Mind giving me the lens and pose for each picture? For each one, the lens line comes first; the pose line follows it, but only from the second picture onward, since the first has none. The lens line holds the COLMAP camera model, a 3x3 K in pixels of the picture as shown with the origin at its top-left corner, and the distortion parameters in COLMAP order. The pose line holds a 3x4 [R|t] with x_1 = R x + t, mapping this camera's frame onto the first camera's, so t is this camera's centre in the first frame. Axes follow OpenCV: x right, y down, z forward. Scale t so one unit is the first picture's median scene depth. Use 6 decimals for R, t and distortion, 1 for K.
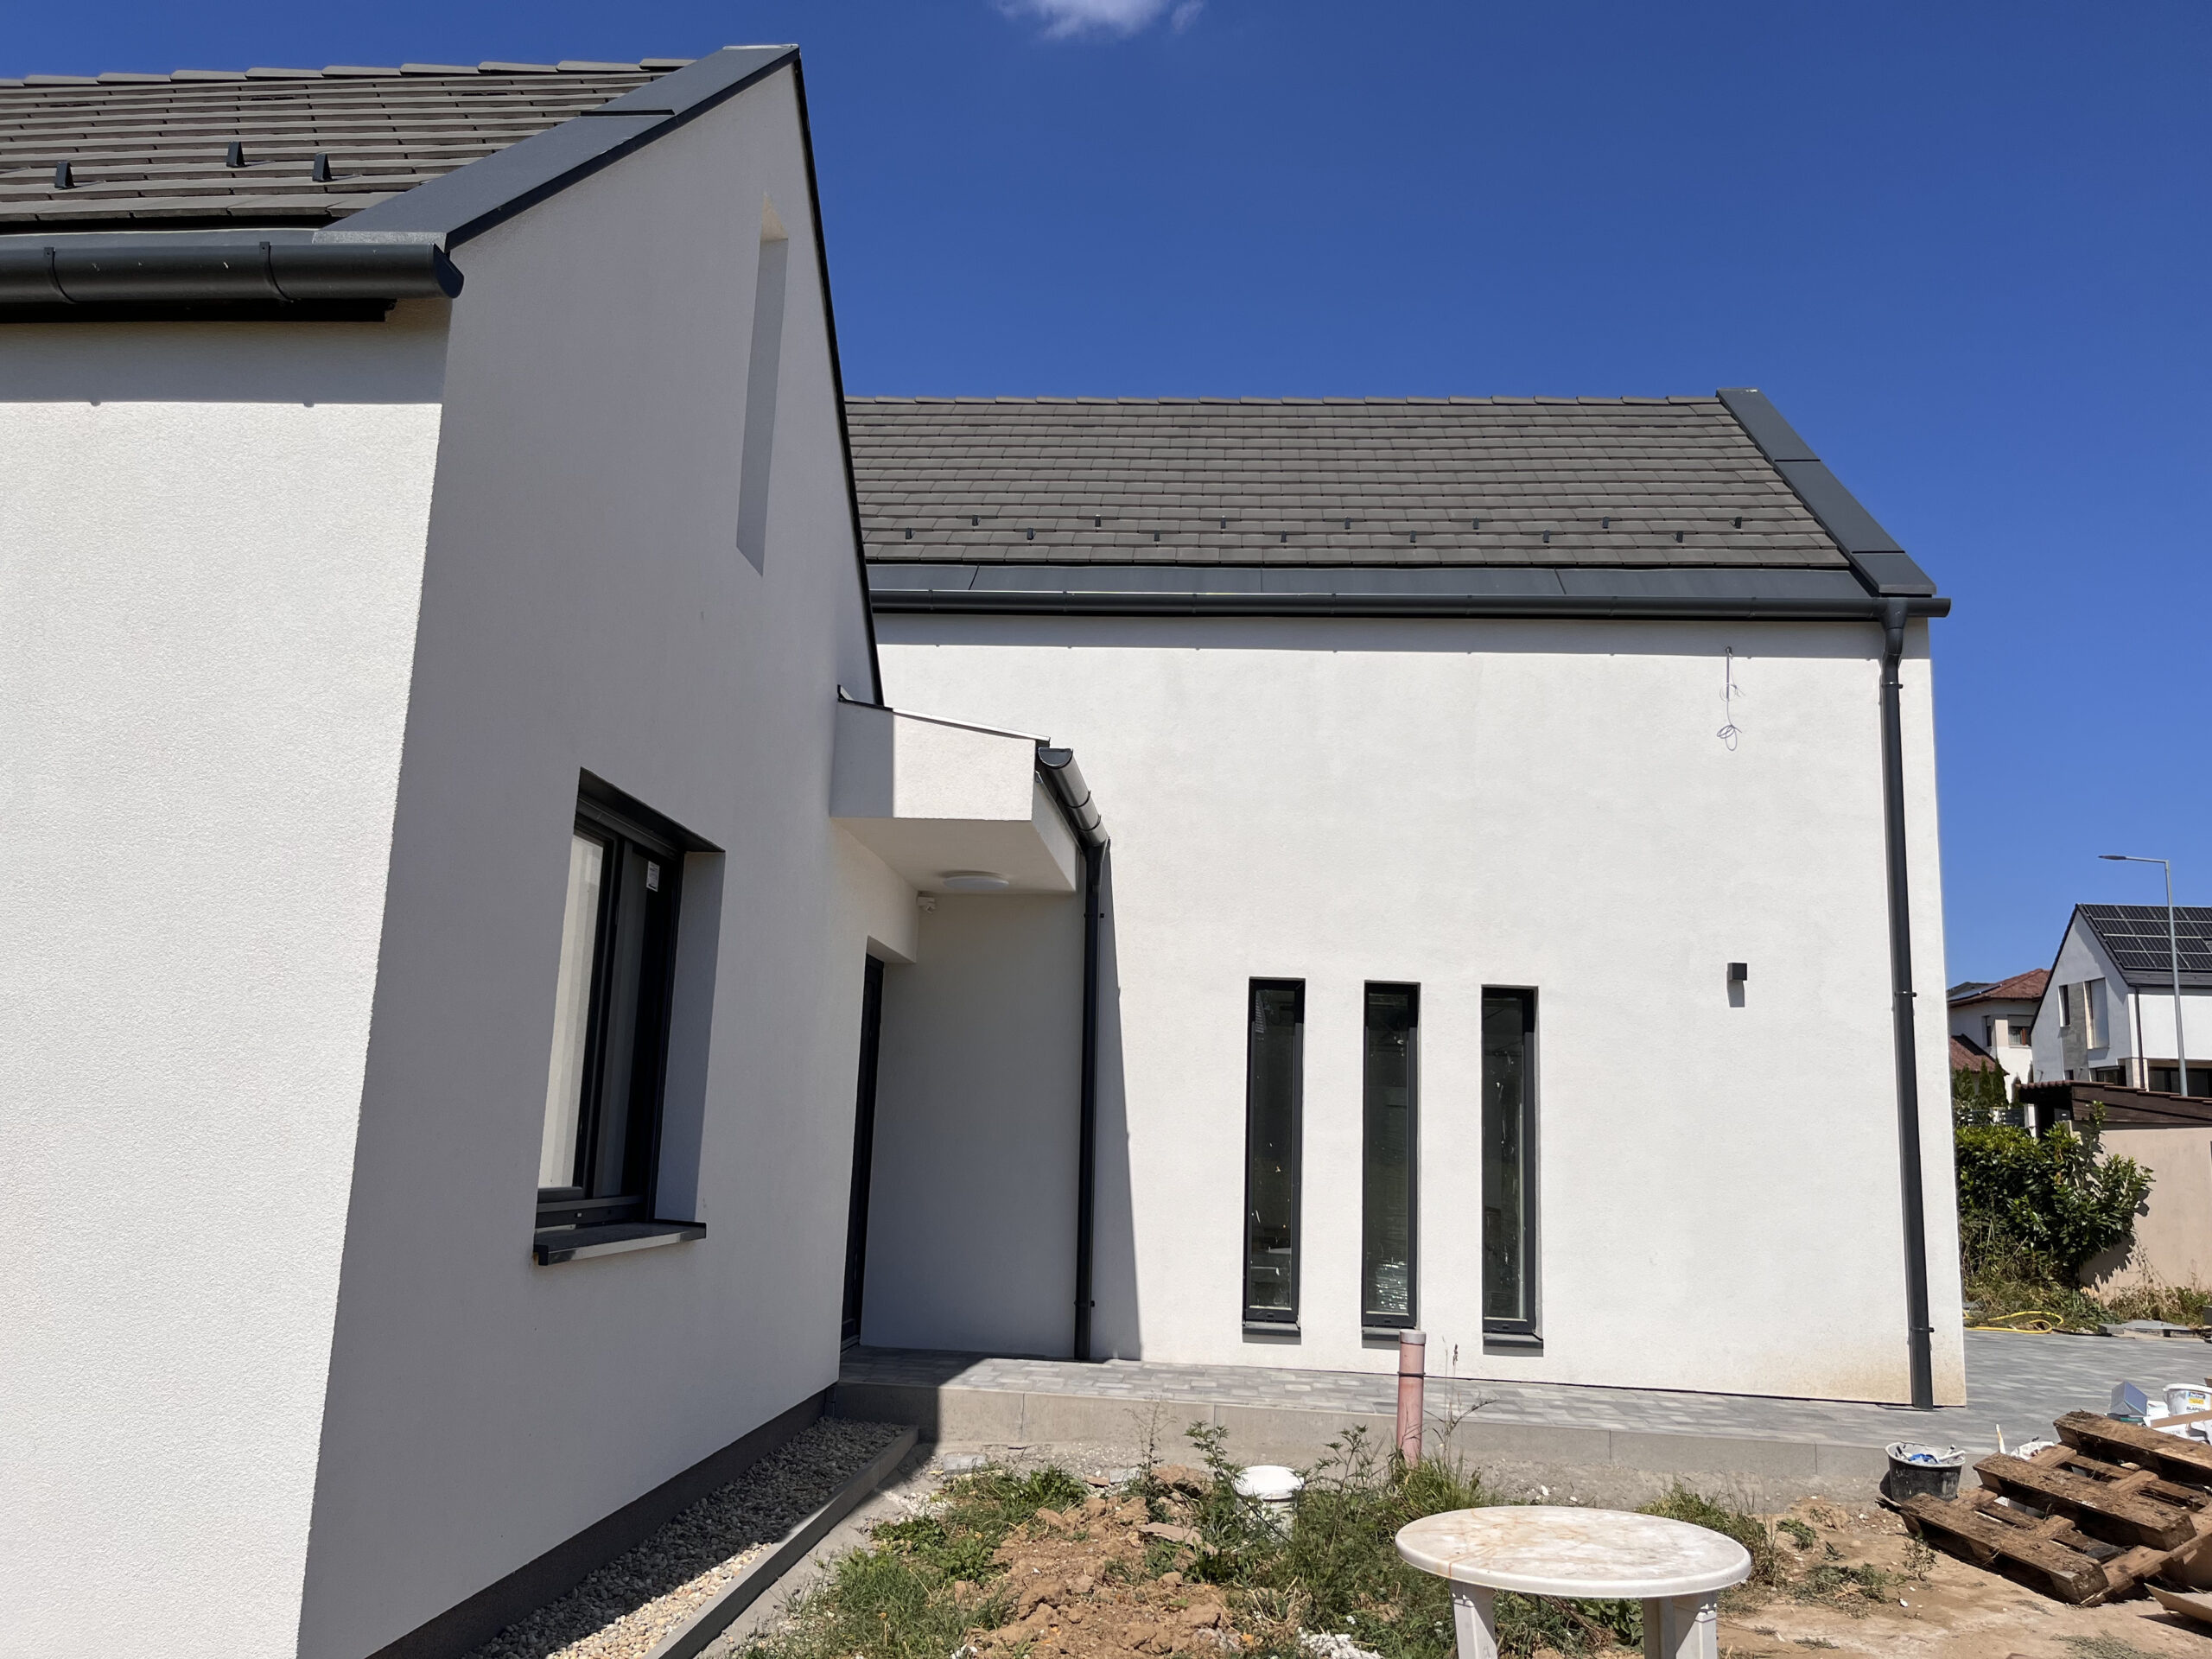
lens RADIAL K [[1698.0, 0, 1104.1], [0, 1698.0, 832.7], [0, 0, 1]] dist [0.073160, -0.093136]
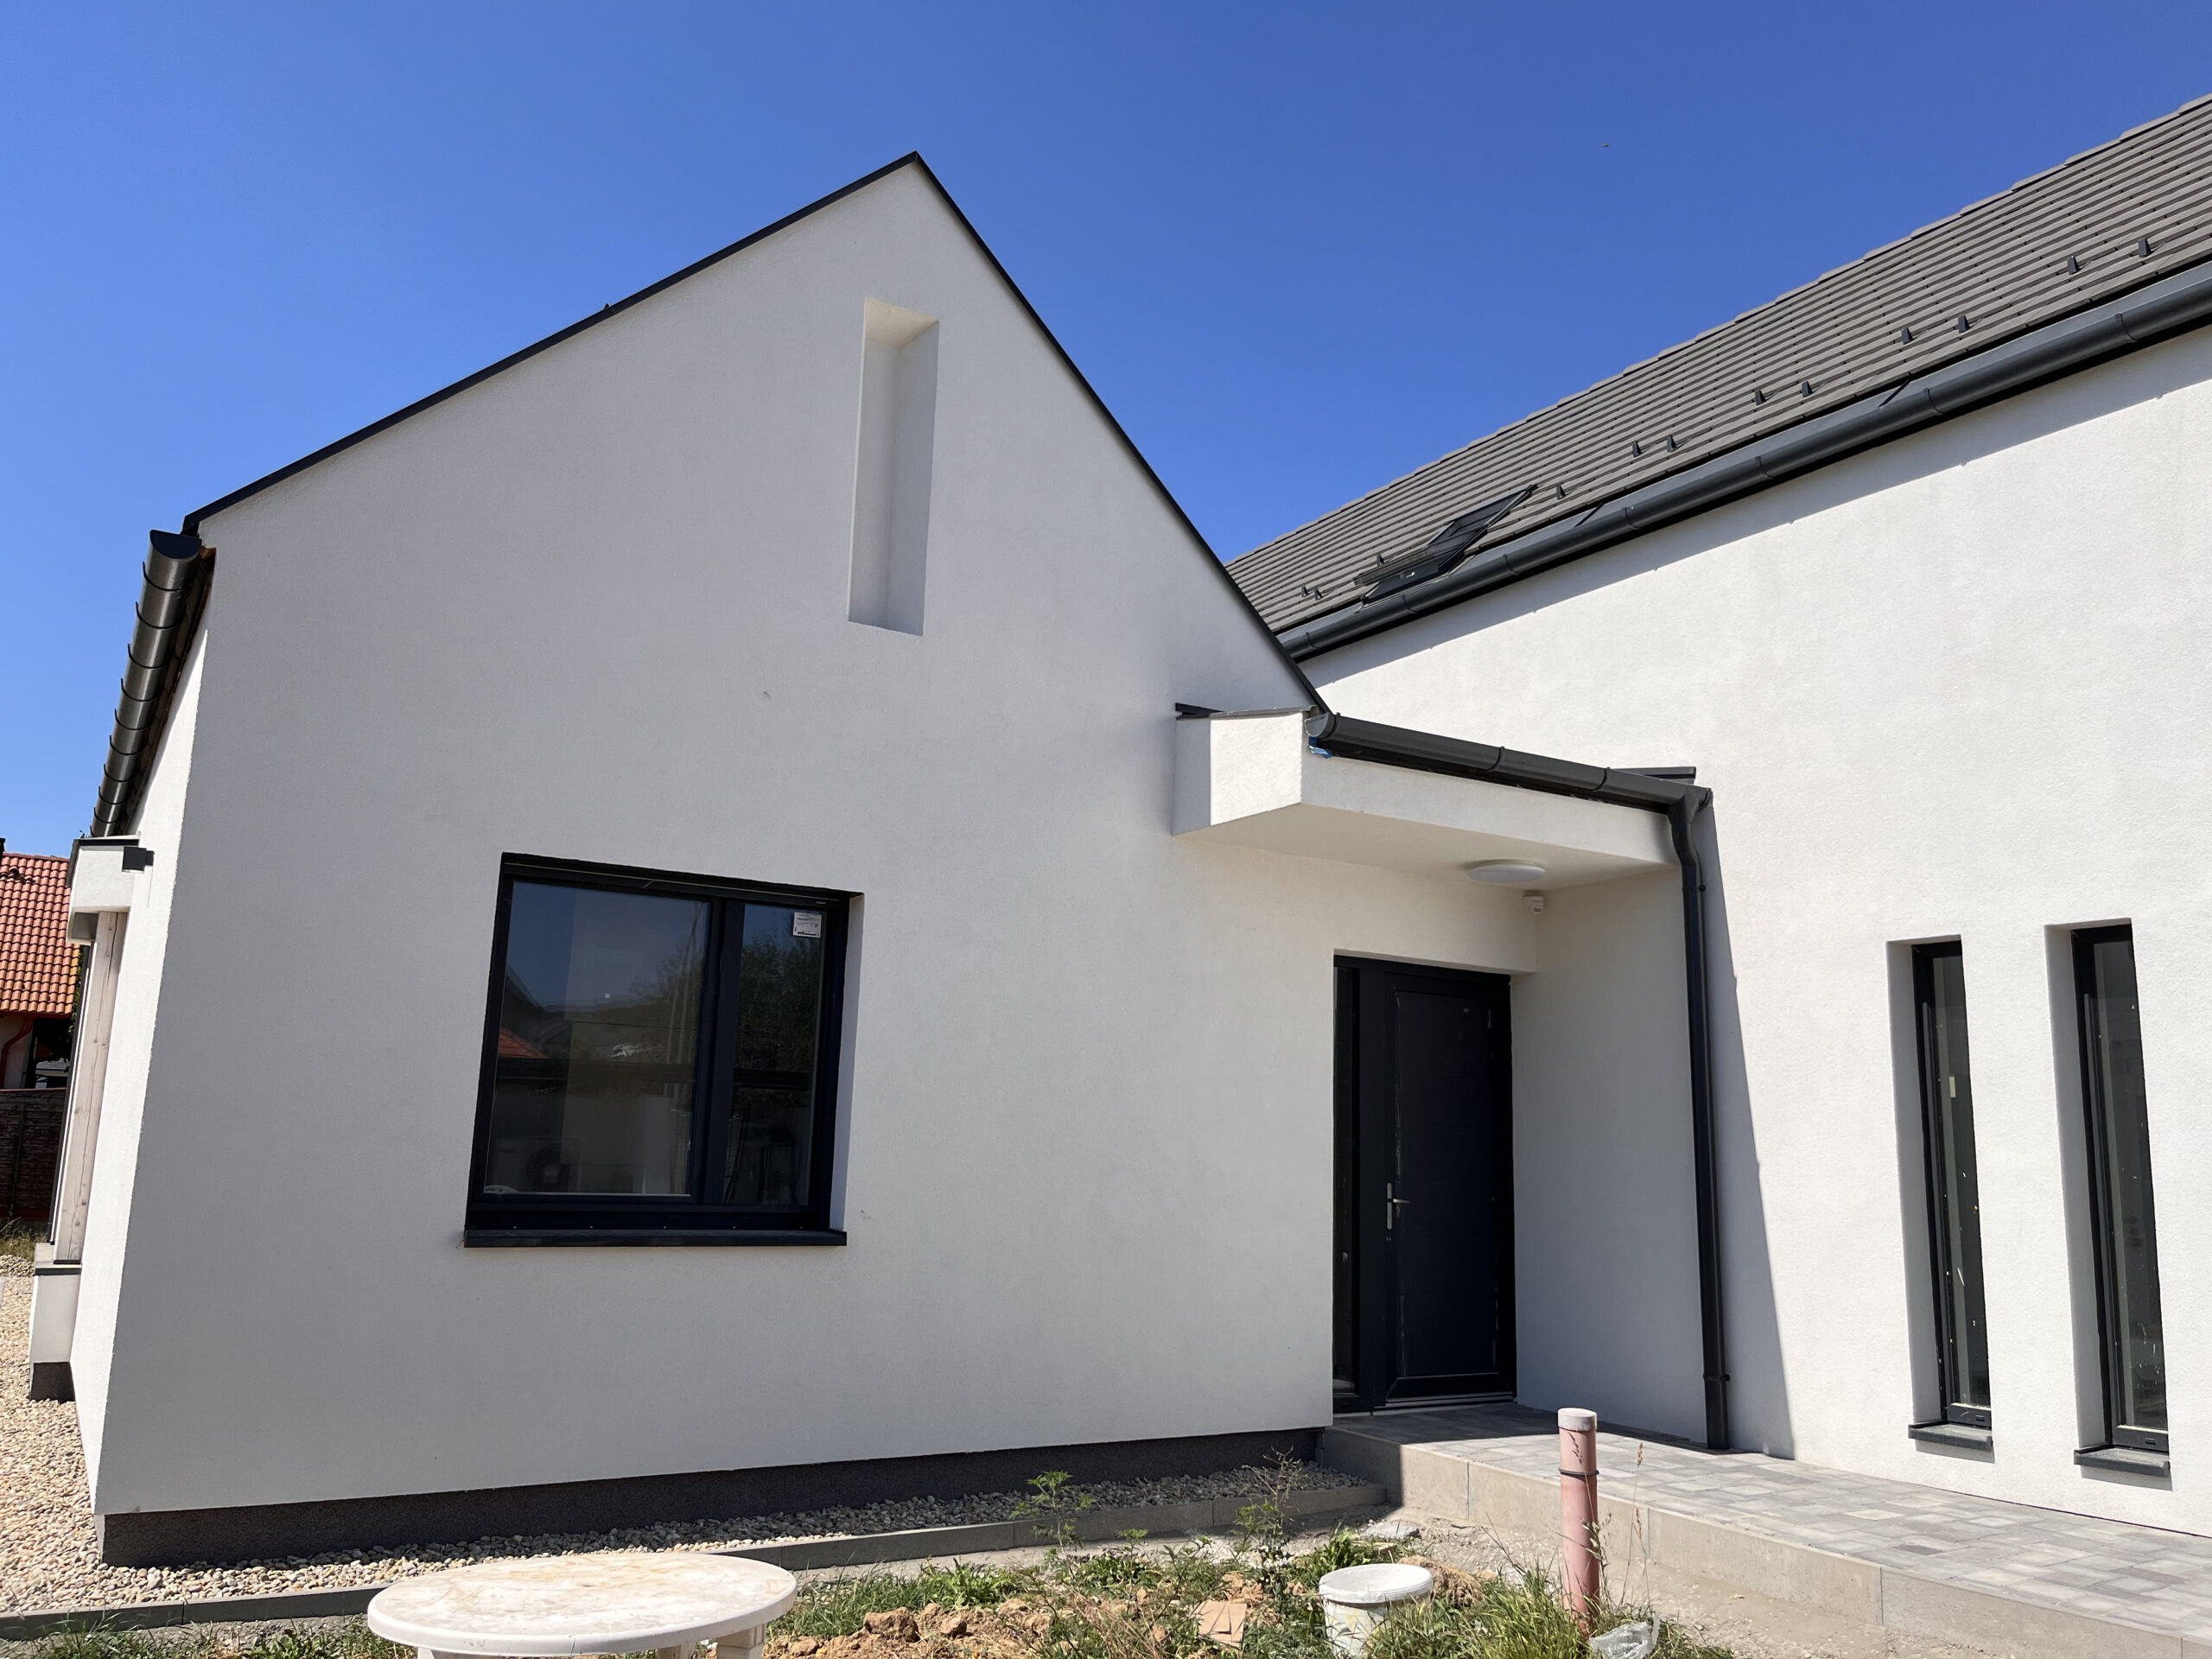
lens RADIAL K [[1698.0, 0, 1104.1], [0, 1698.0, 832.7], [0, 0, 1]] dist [0.073160, -0.093136]
pose [[0.585289, -0.172185, -0.792332, 0.496677], [0.138480, 0.984062, -0.111557, 0.077532], [0.798912, -0.044429, 0.599805, 0.309687]]
